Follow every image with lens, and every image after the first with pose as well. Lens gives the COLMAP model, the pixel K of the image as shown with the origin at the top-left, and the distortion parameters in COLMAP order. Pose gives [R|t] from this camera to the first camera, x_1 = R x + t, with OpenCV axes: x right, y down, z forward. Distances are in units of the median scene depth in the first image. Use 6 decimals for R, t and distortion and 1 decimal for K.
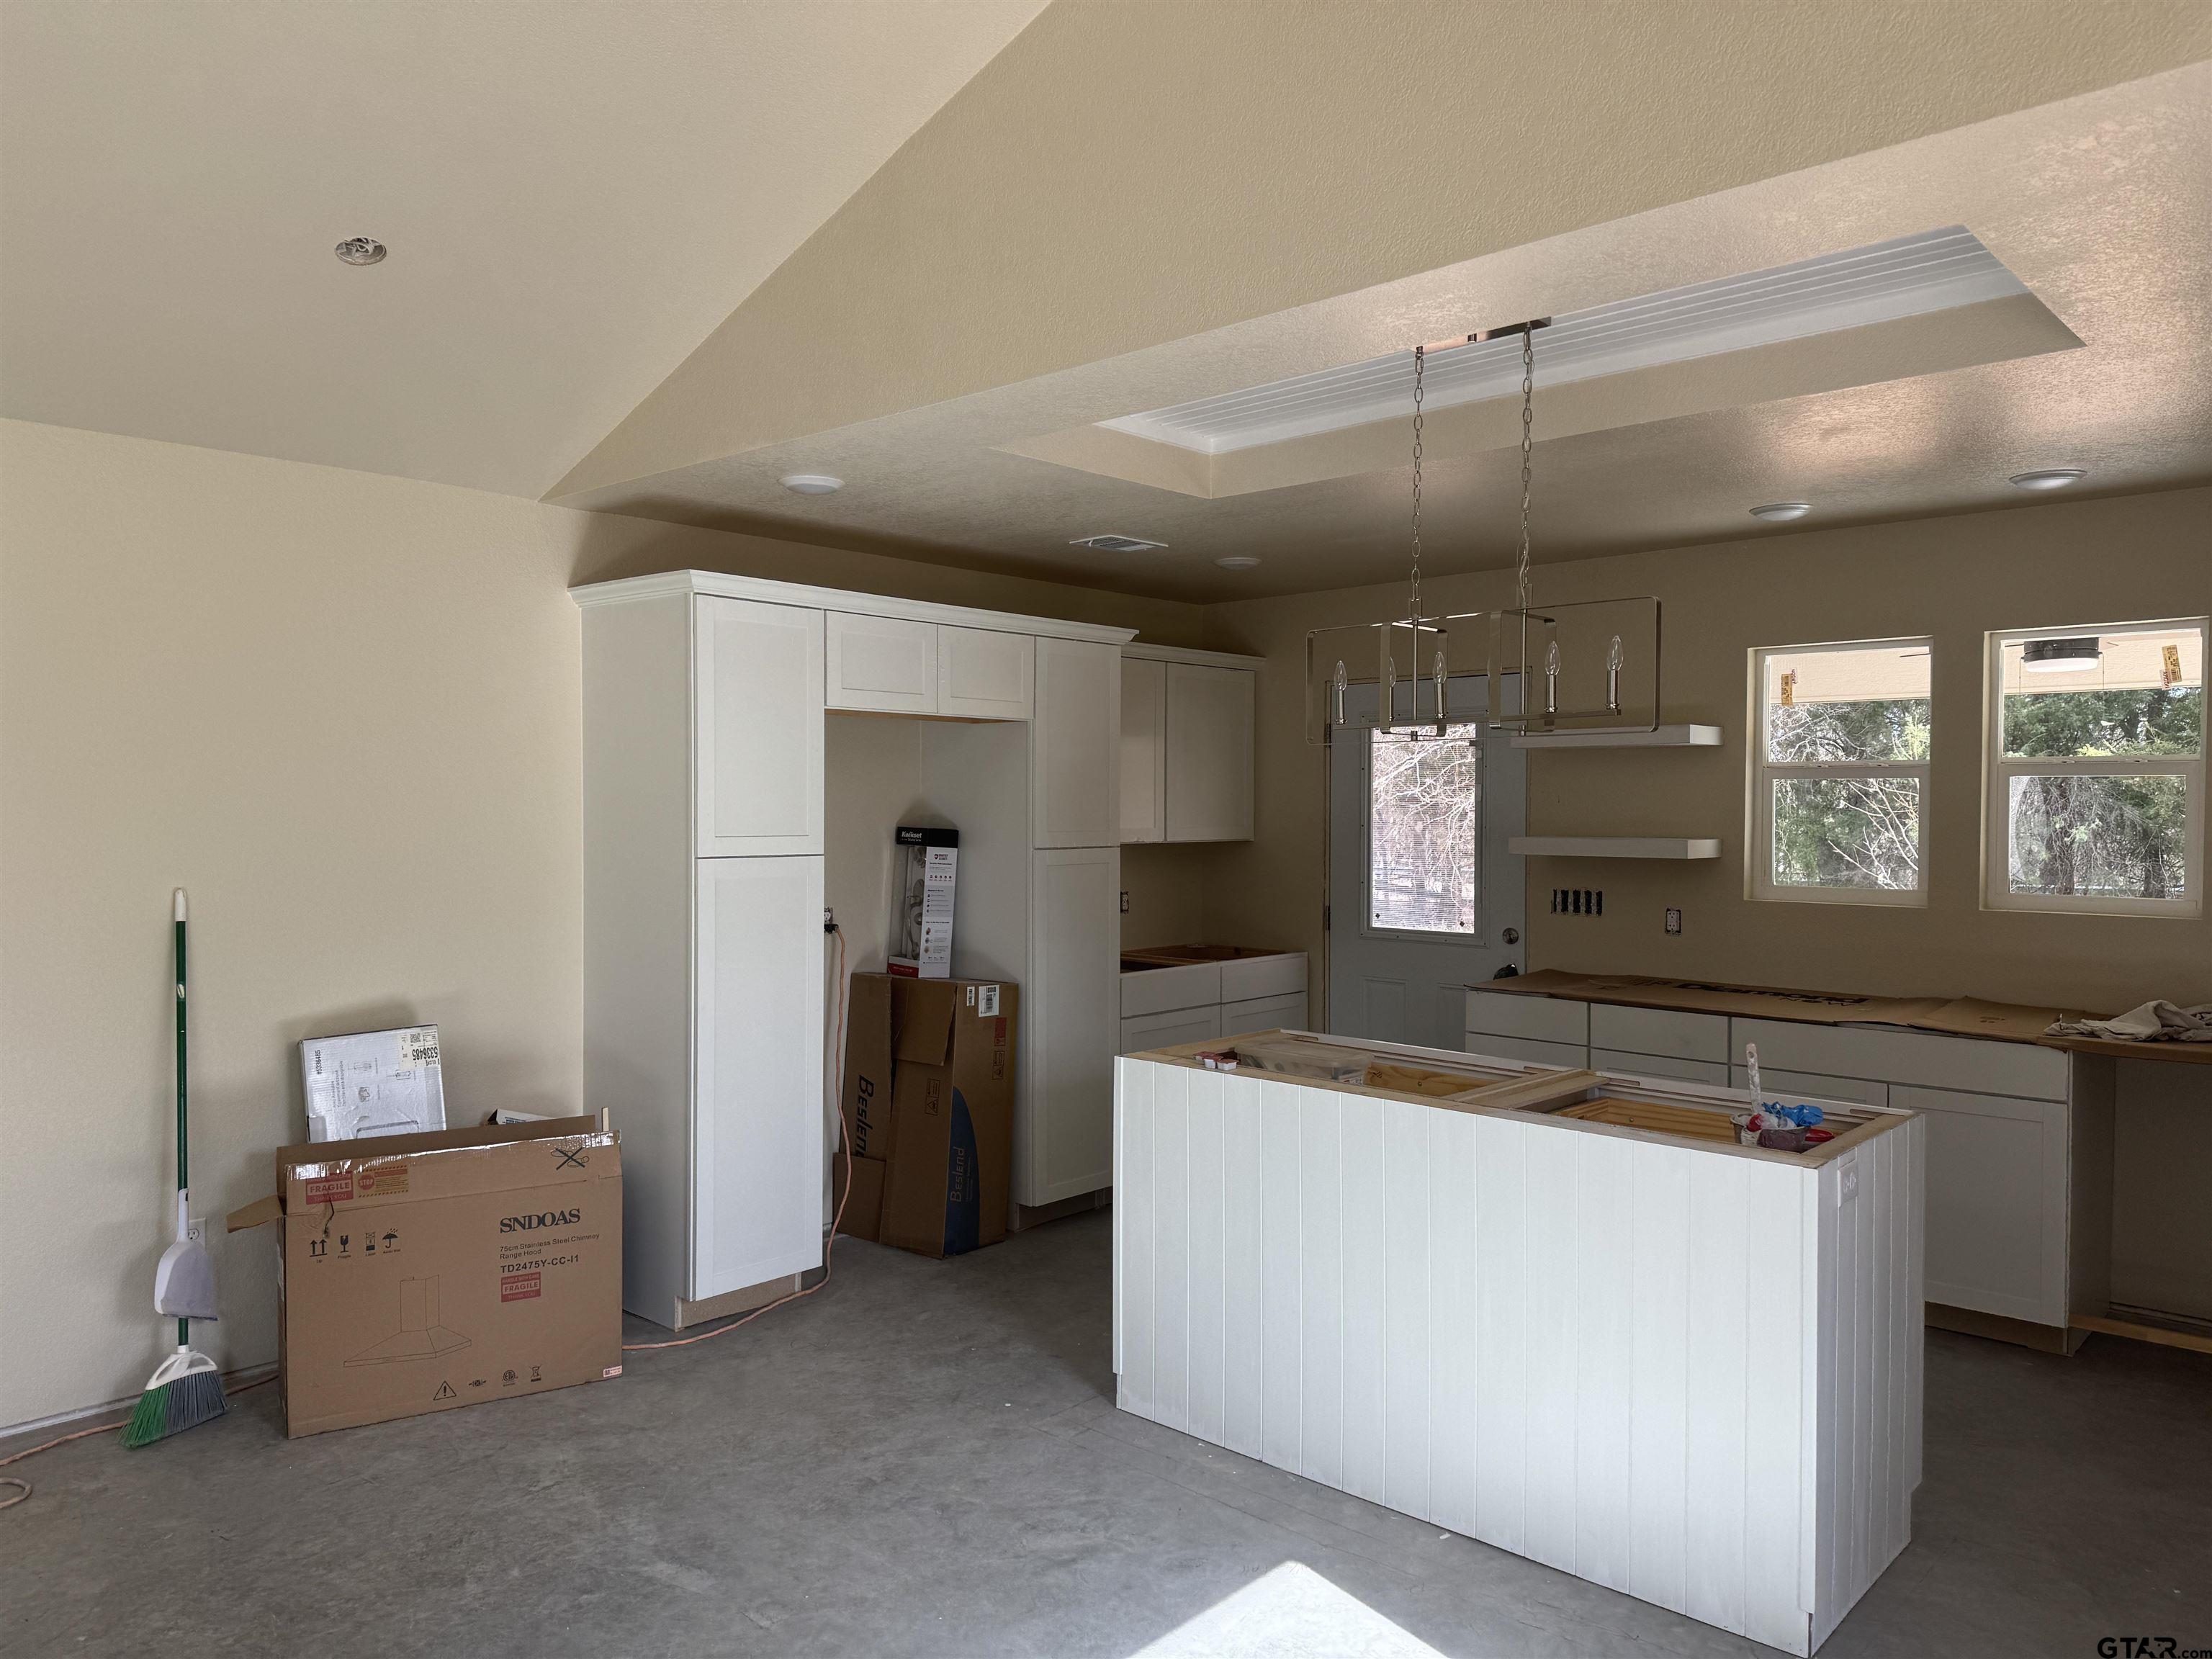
lens RADIAL K [[1558.8, 0, 1106.3], [0, 1558.8, 845.2], [0, 0, 1]] dist [0.060516, -0.077831]
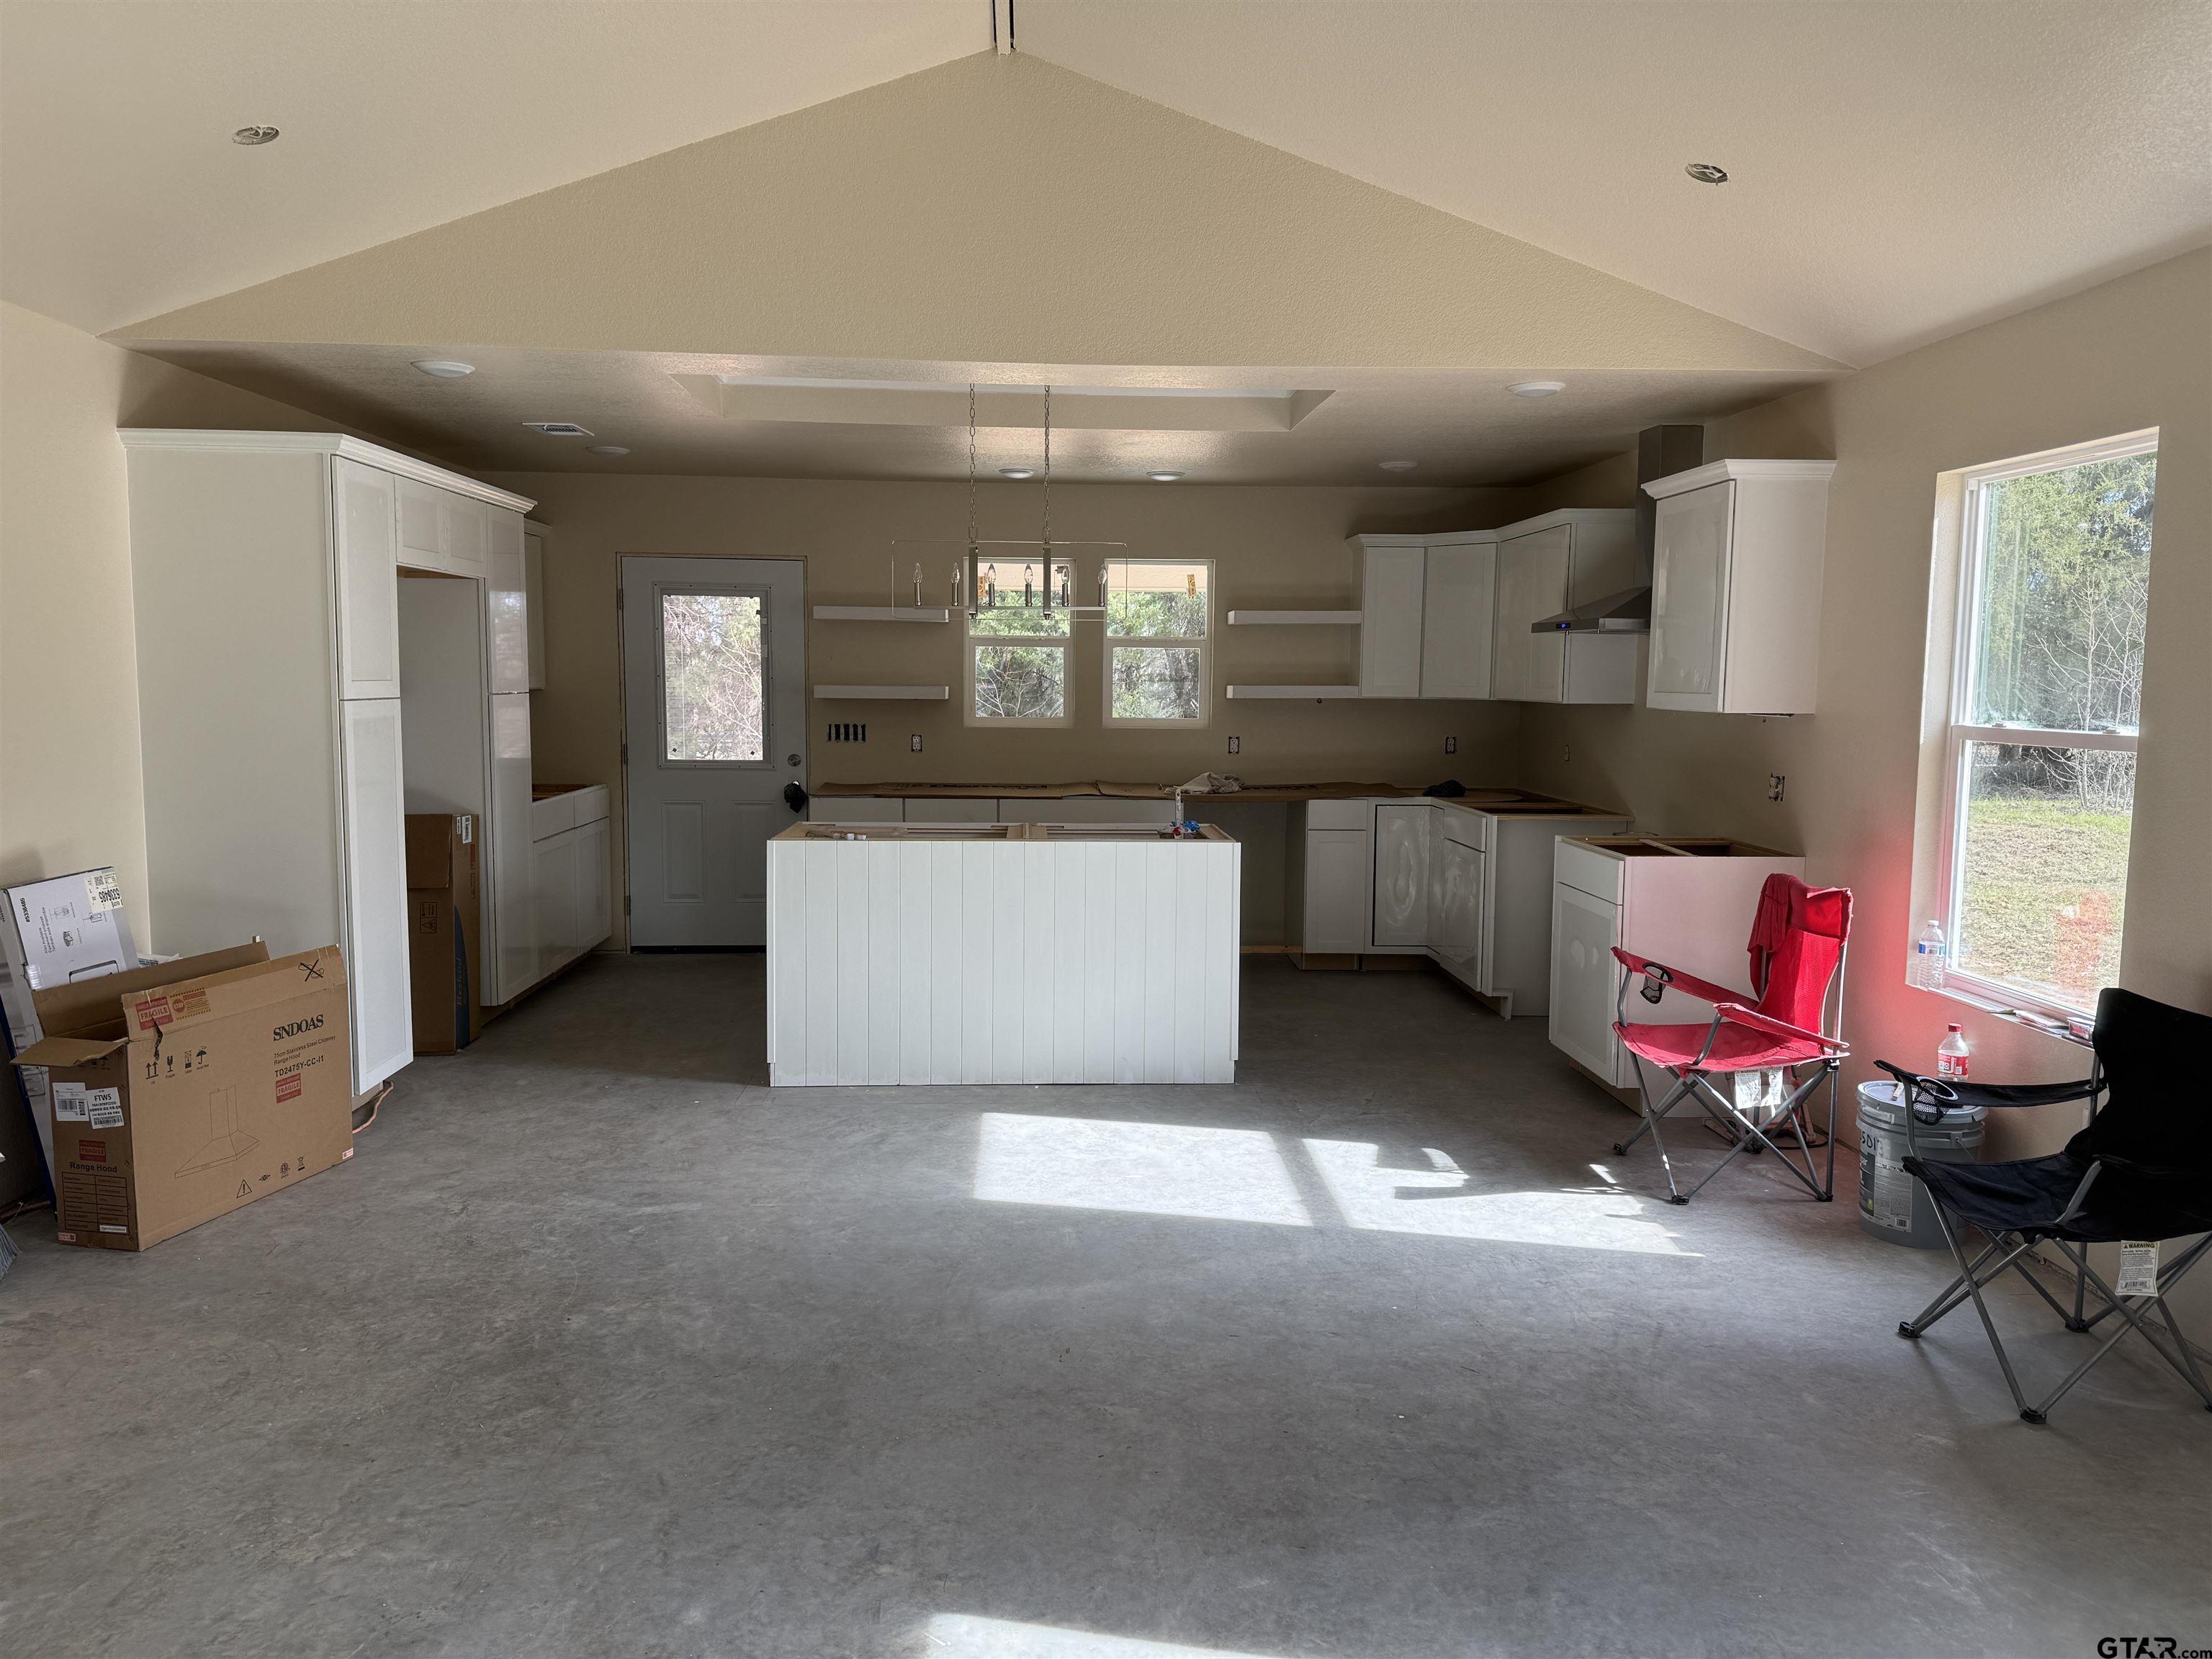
lens RADIAL K [[1558.8, 0, 1106.3], [0, 1558.8, 845.2], [0, 0, 1]] dist [0.060516, -0.077831]
pose [[0.687922, -0.075480, 0.721849, -0.737338], [0.012938, 0.995695, 0.091785, 0.015743], [-0.725670, -0.053802, 0.685936, -0.162285]]
